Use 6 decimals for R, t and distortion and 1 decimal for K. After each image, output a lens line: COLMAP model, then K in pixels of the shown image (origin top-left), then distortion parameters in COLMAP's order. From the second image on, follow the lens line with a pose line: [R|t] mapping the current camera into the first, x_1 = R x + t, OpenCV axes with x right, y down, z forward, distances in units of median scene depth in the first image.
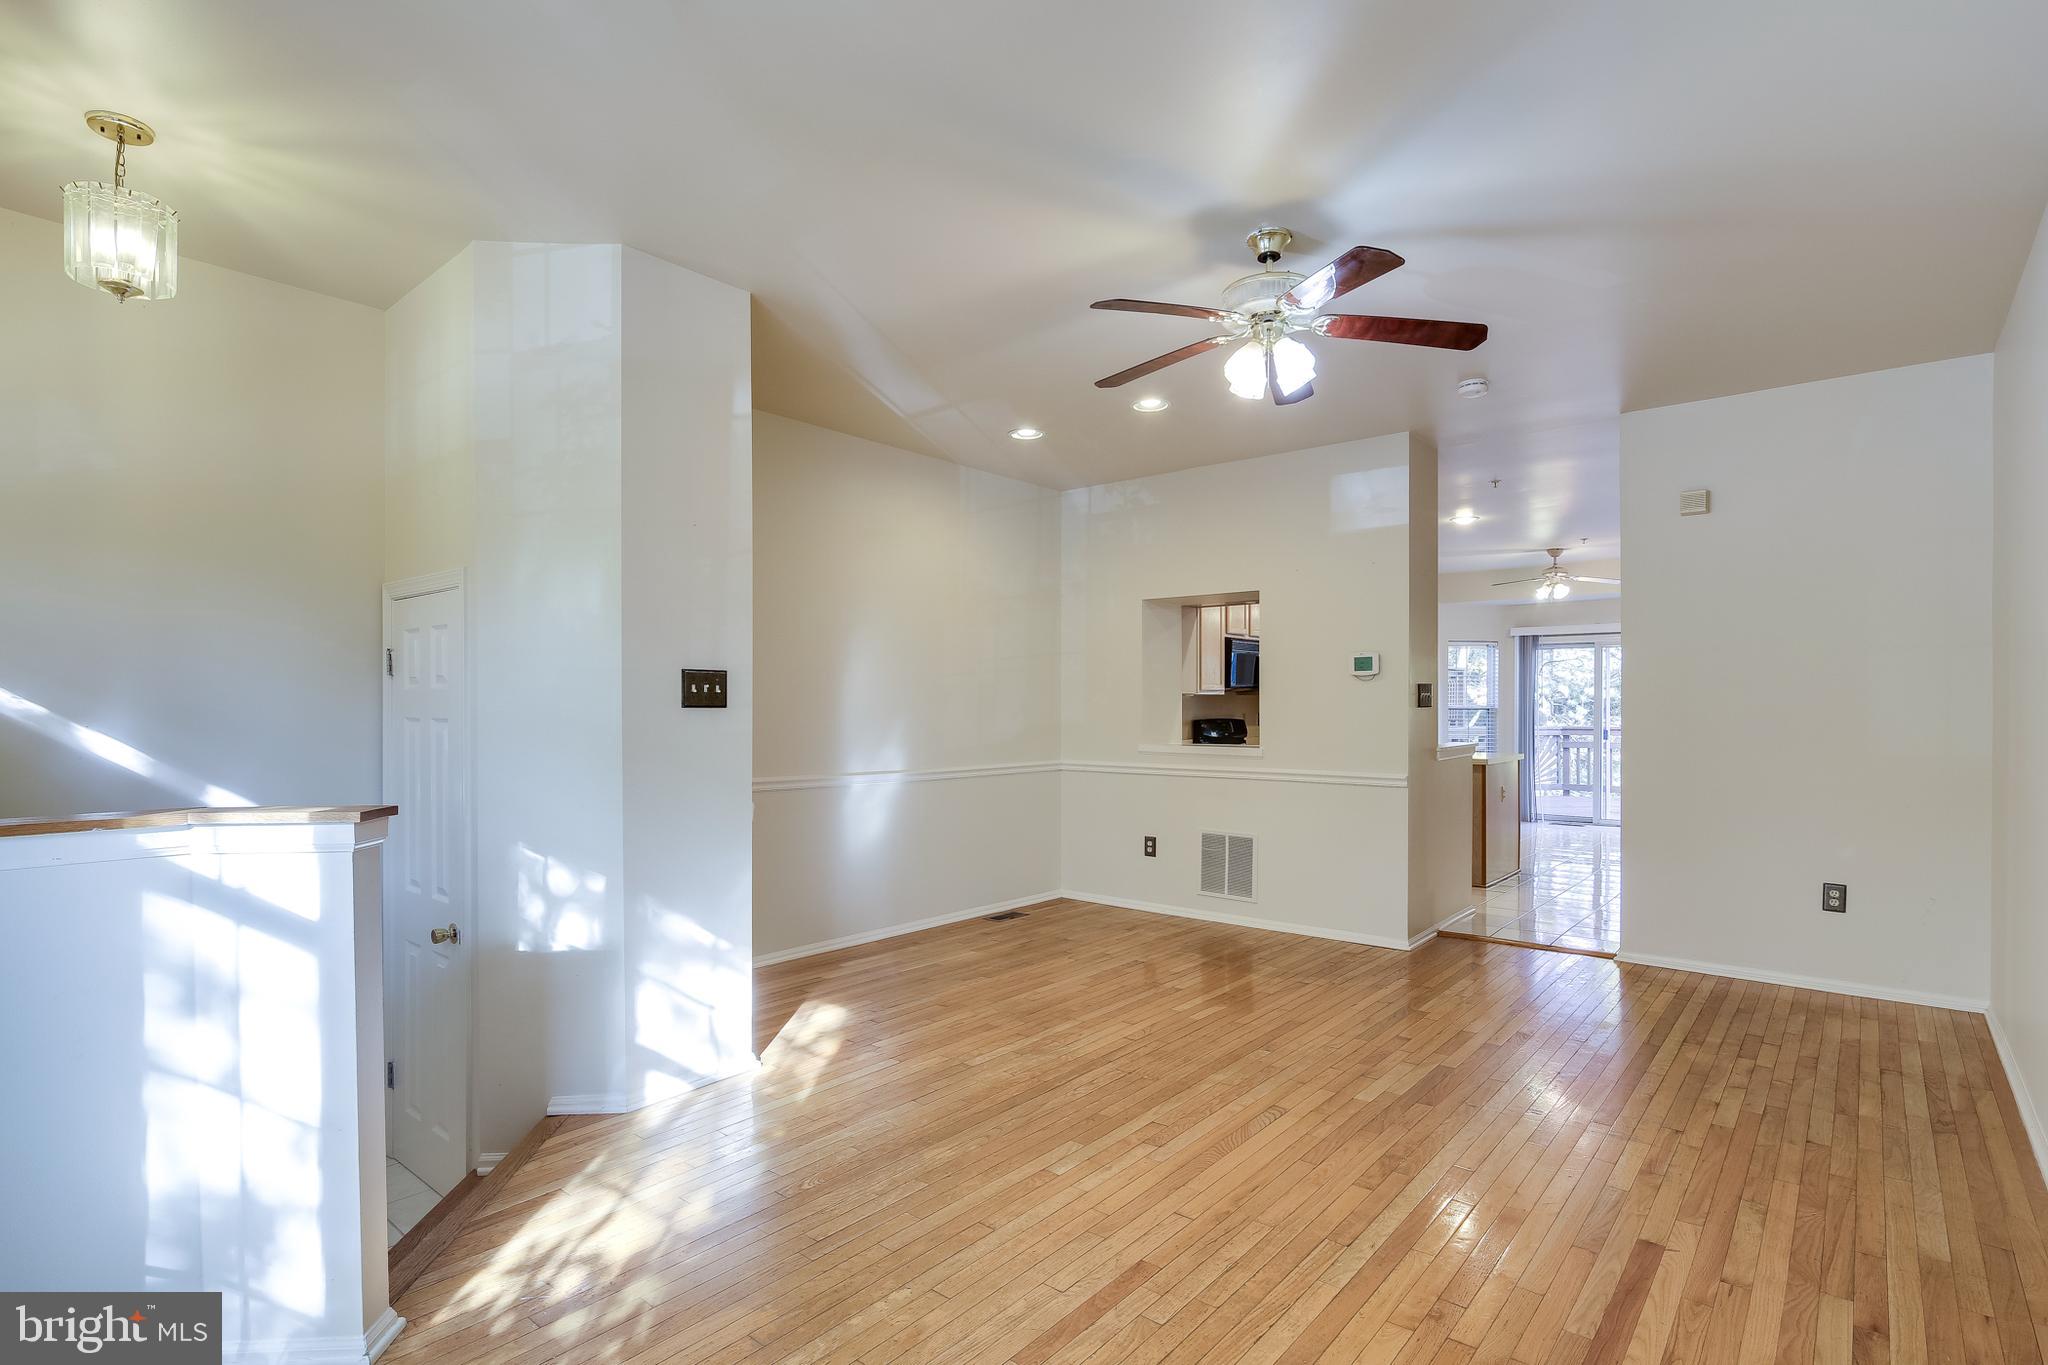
lens RADIAL K [[993.9, 0, 1014.9], [0, 993.9, 711.6], [0, 0, 1]] dist [-0.000130, -0.000967]
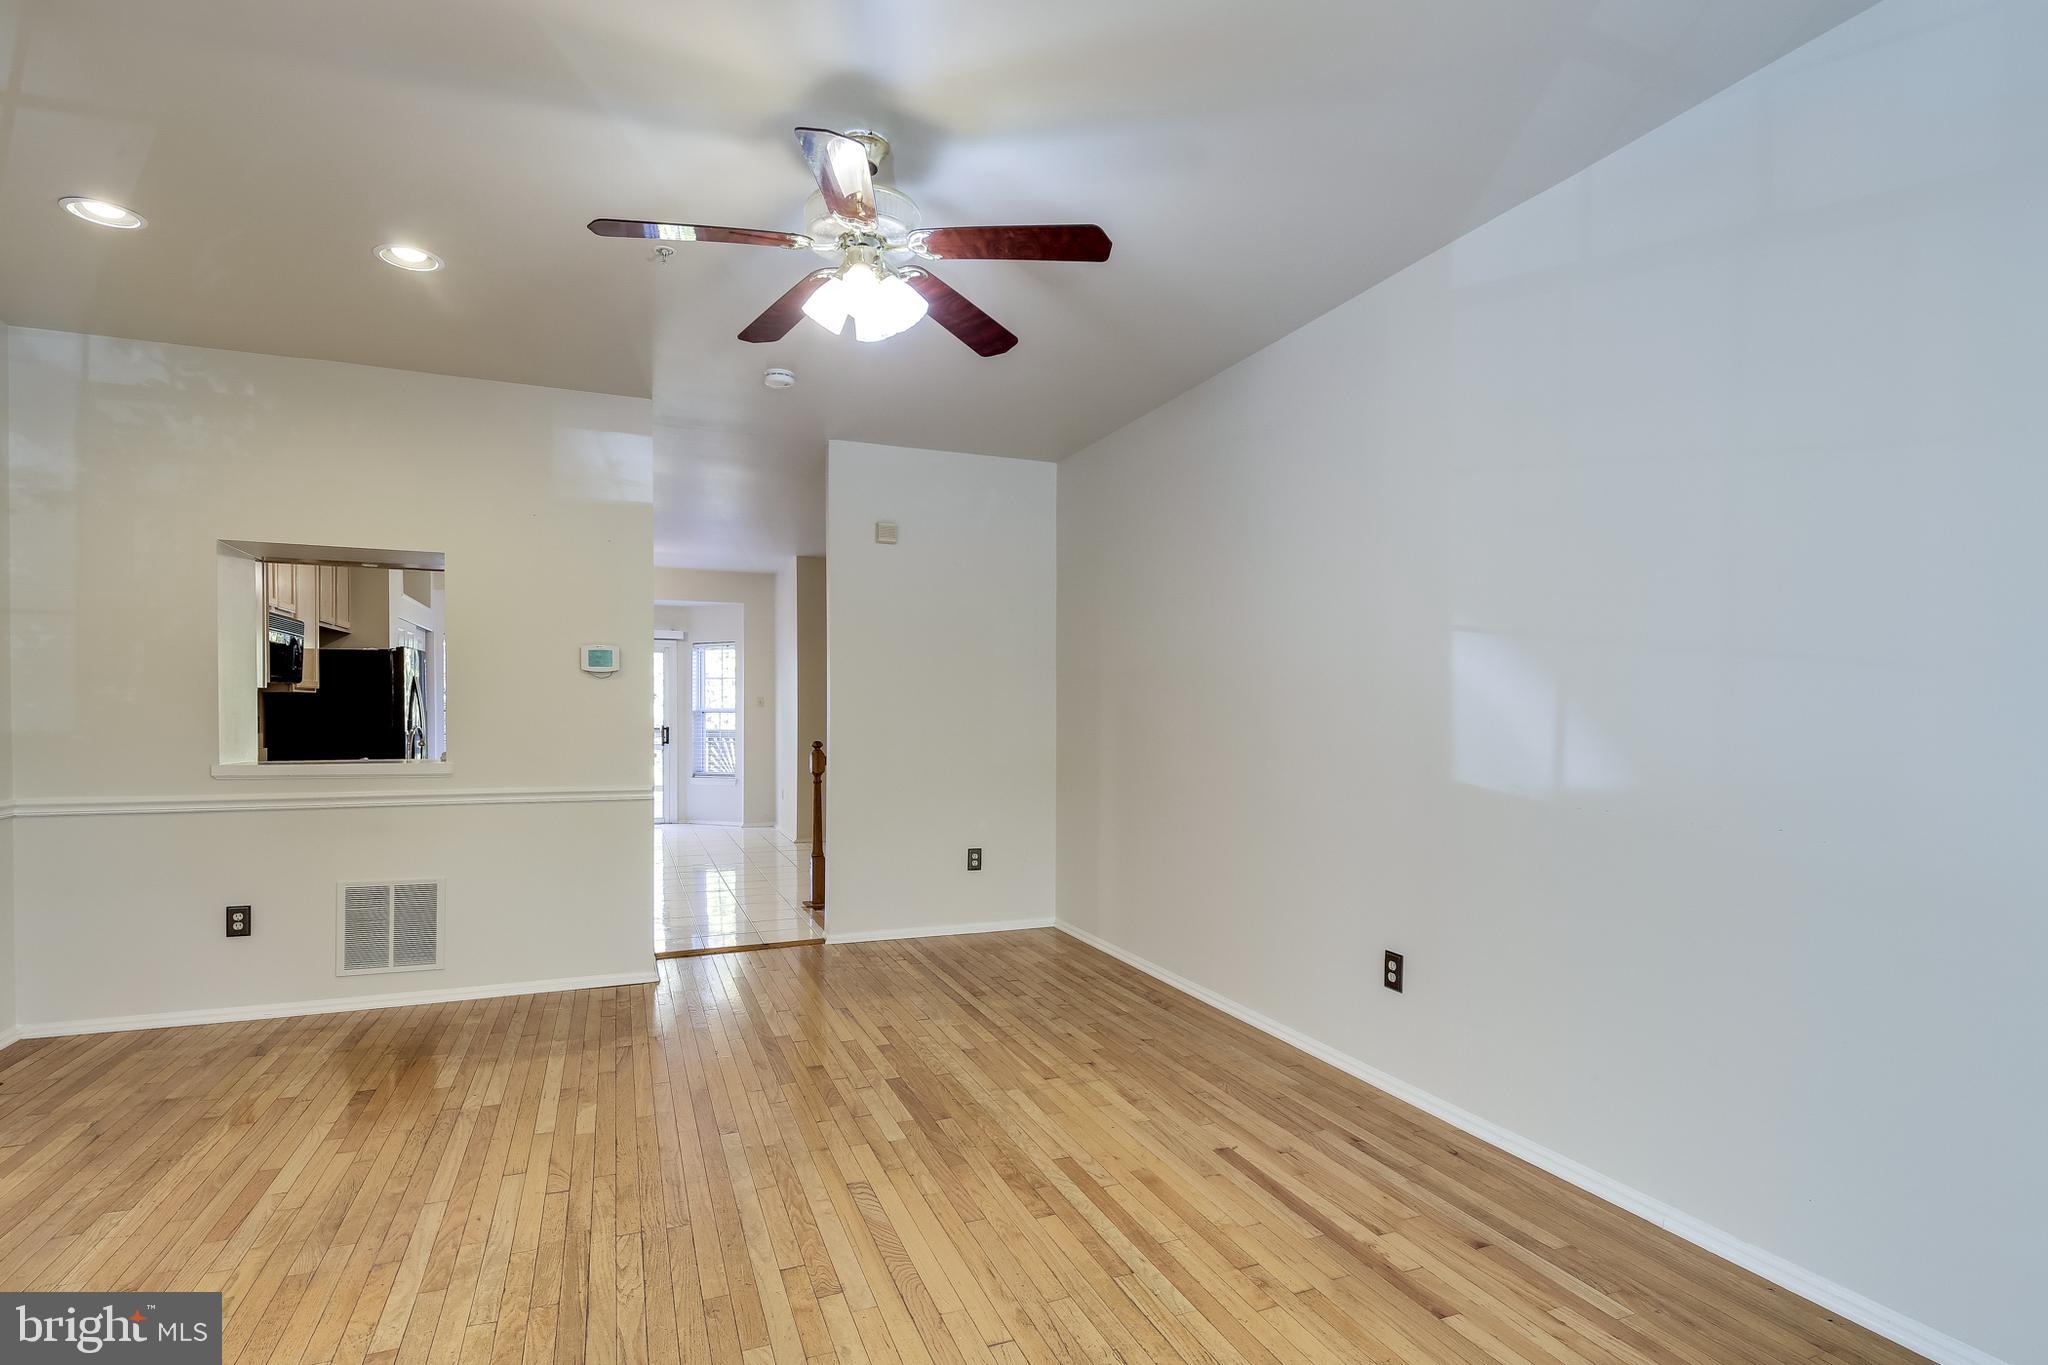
lens RADIAL K [[1012.6, 0, 1020.1], [0, 1012.6, 721.8], [0, 0, 1]] dist [0.003256, -0.000316]
pose [[0.464392, -0.006671, 0.885605, -0.325700], [-0.000651, 0.999969, 0.007874, -0.000933], [-0.885630, -0.004233, 0.464373, 0.362469]]
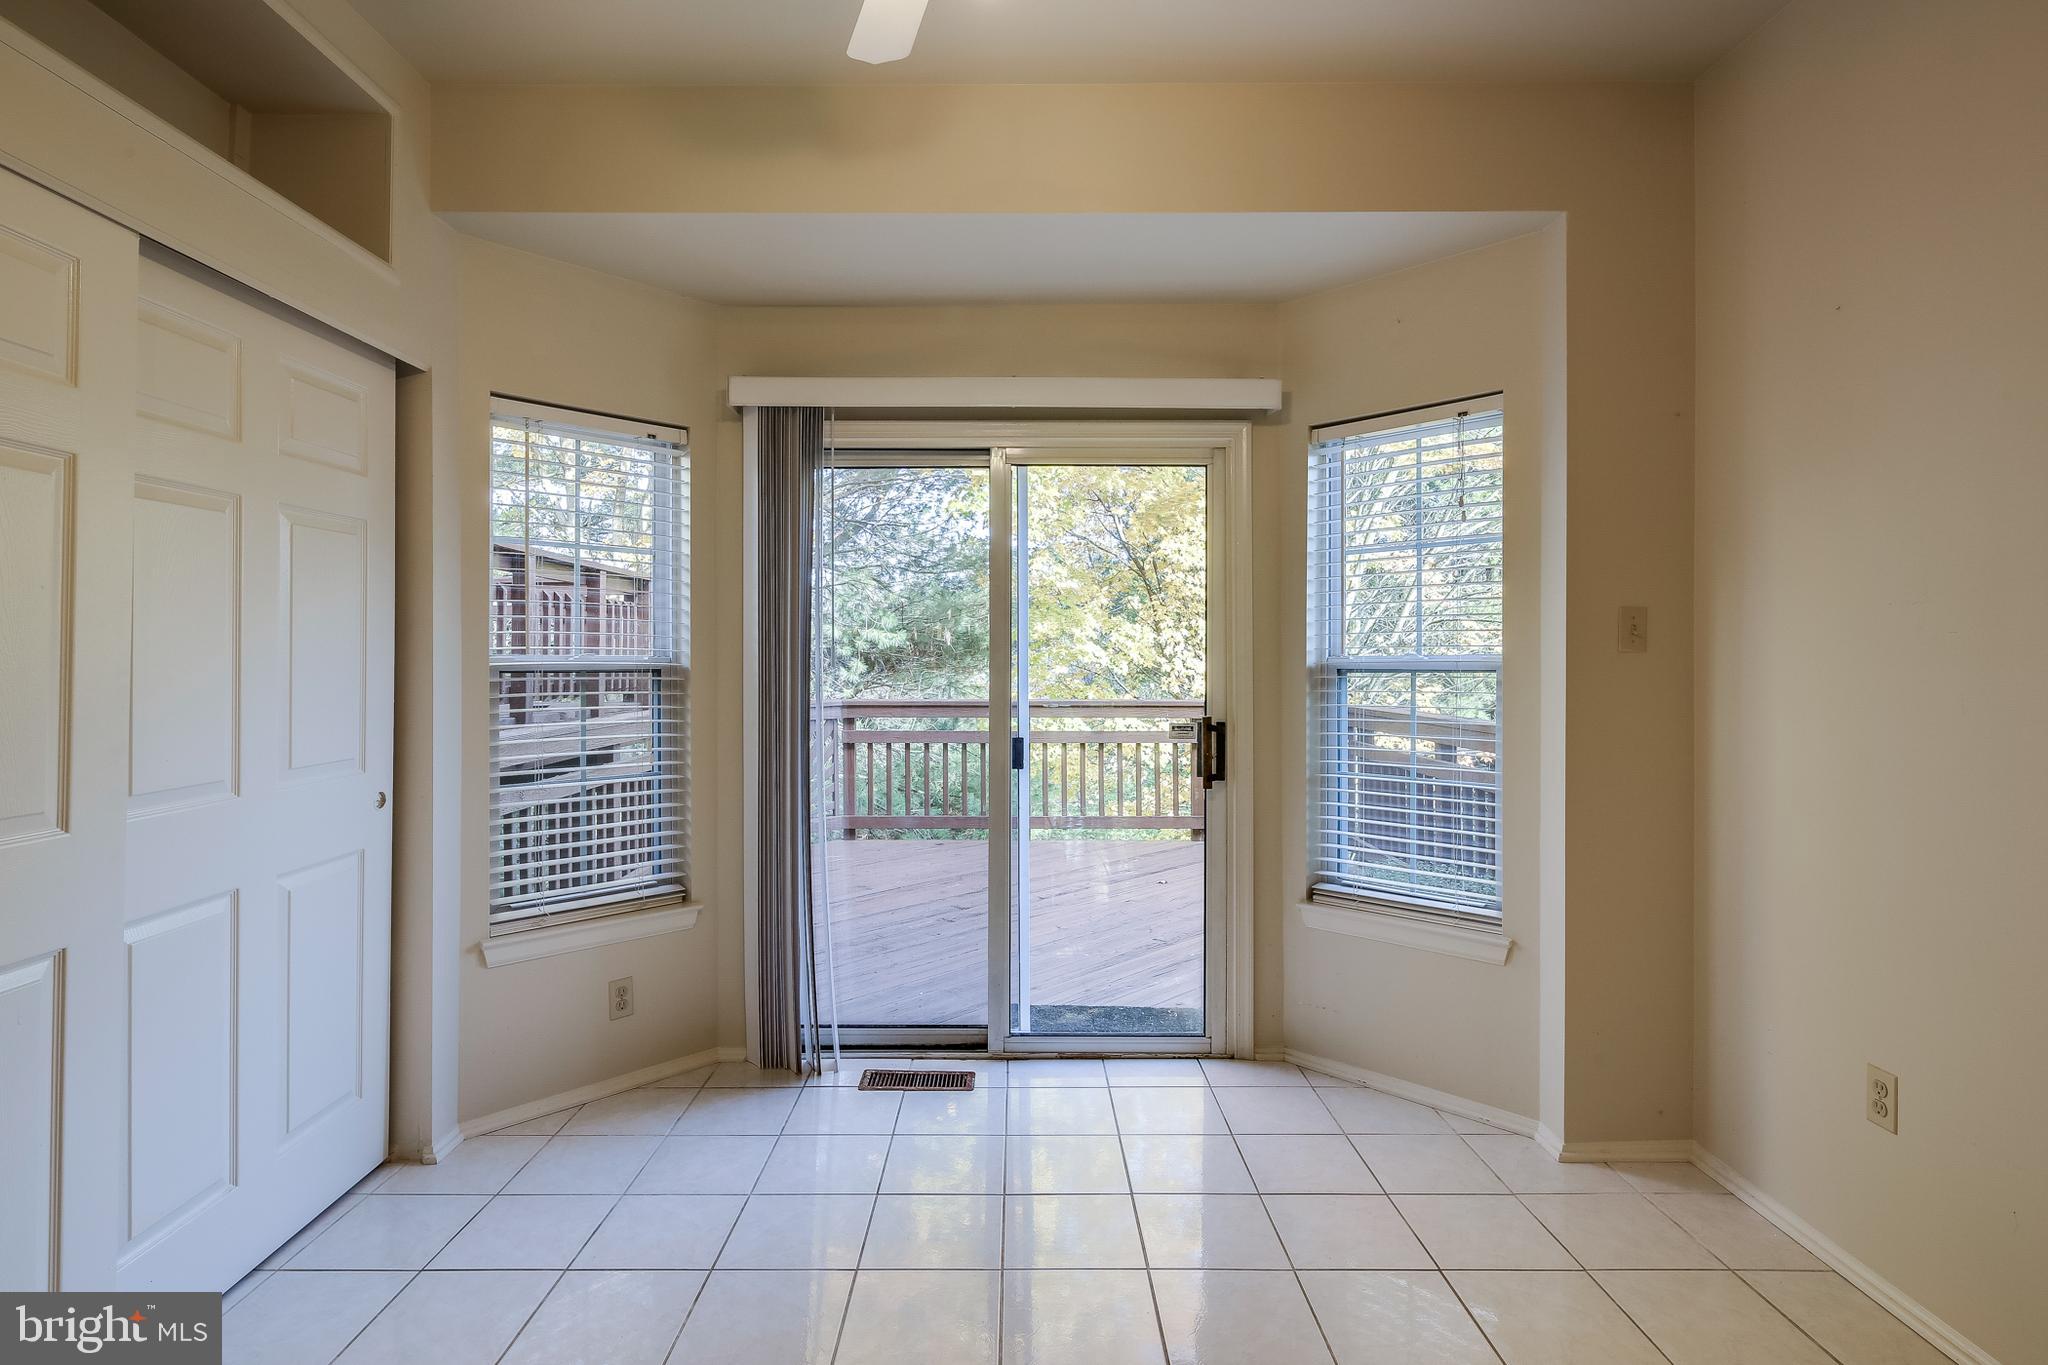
lens RADIAL K [[1034.5, 0, 1021.0], [0, 1034.5, 655.2], [0, 0, 1]] dist [0.001004, -0.000188]
pose [[0.760212, 0.004453, 0.649660, 0.998495], [0.002061, 0.999955, -0.009266, -0.008482], [-0.649672, 0.008383, 0.760169, 1.950795]]
